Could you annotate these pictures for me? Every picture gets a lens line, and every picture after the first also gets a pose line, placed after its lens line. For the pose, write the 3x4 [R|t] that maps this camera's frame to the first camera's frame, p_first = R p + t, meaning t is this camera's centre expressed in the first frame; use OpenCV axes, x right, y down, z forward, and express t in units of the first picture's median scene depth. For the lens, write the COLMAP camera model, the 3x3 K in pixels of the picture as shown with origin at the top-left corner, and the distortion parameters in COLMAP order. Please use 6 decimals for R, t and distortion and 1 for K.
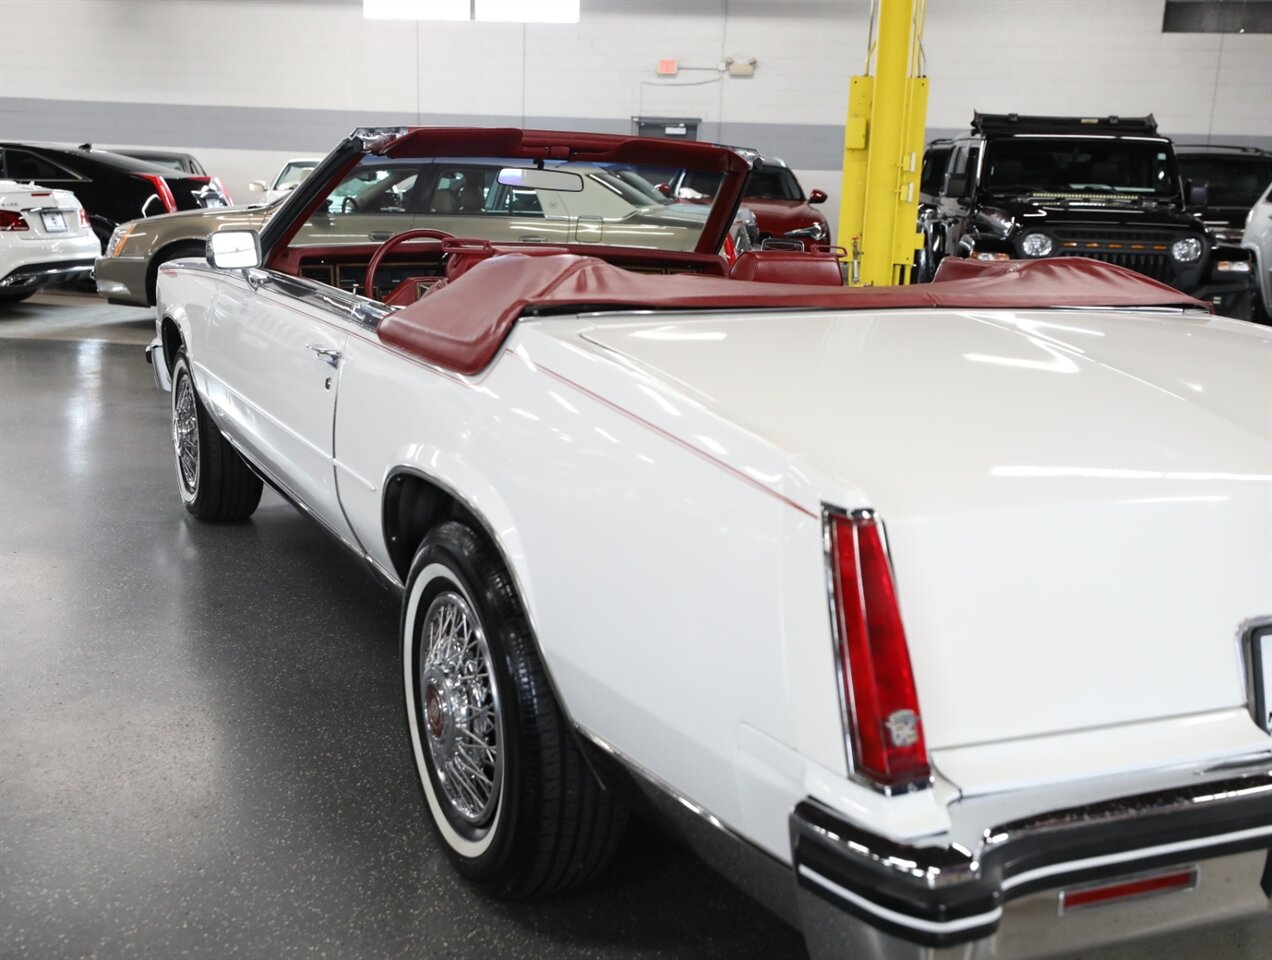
lens RADIAL K [[1383.3, 0, 653.4], [0, 1383.3, 475.0], [0, 0, 1]] dist [0.031604, 0.034955]
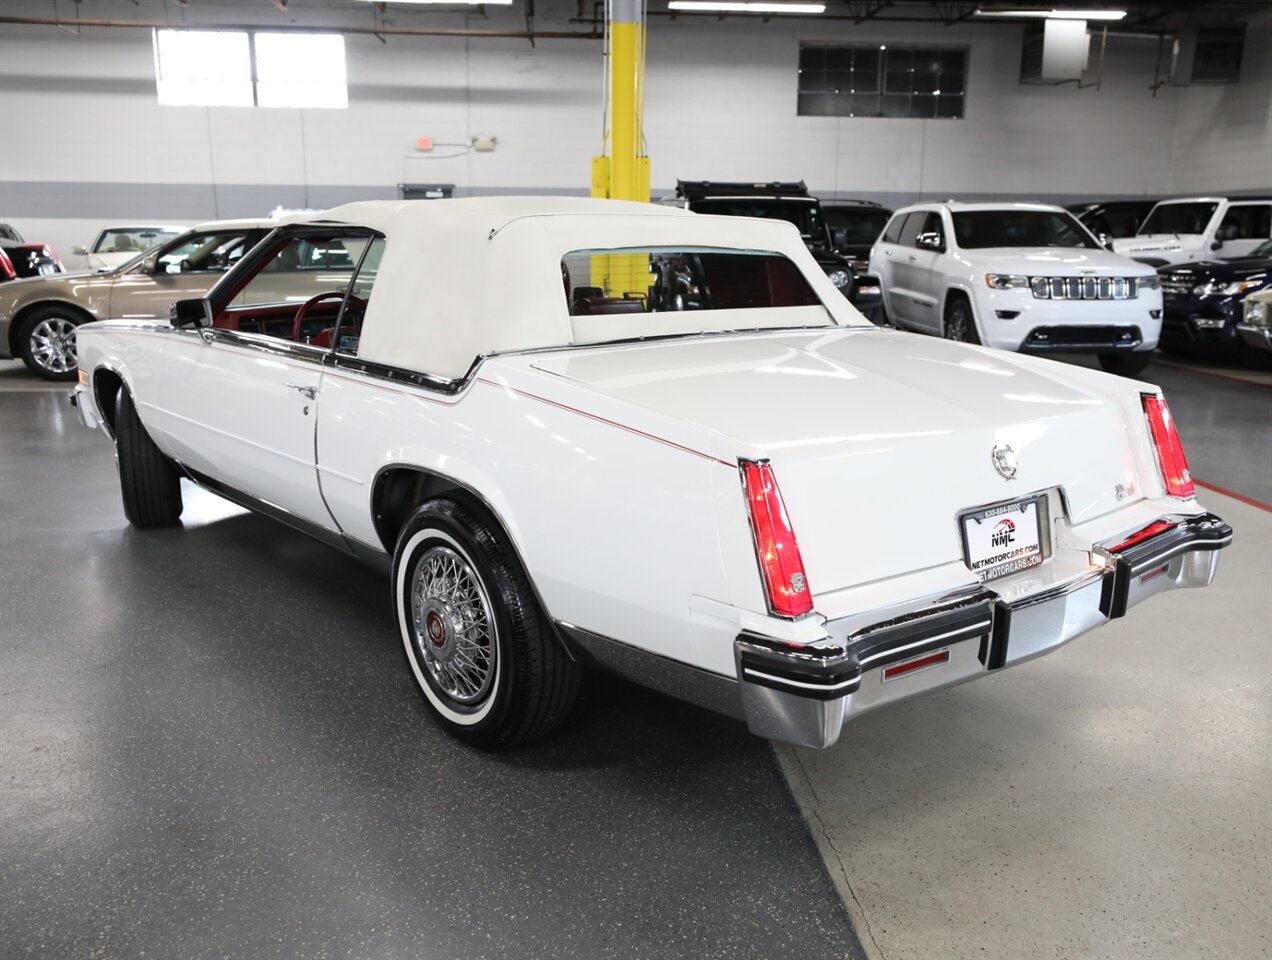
lens RADIAL K [[1152.5, 0, 656.0], [0, 1152.5, 475.0], [0, 0, 1]] dist [0.012414, 0.013307]
pose [[0.971425, -0.075818, 0.224912, -0.164813], [0.074406, 0.997119, 0.014763, 0.006921], [-0.225384, 0.002394, 0.974267, -0.198770]]
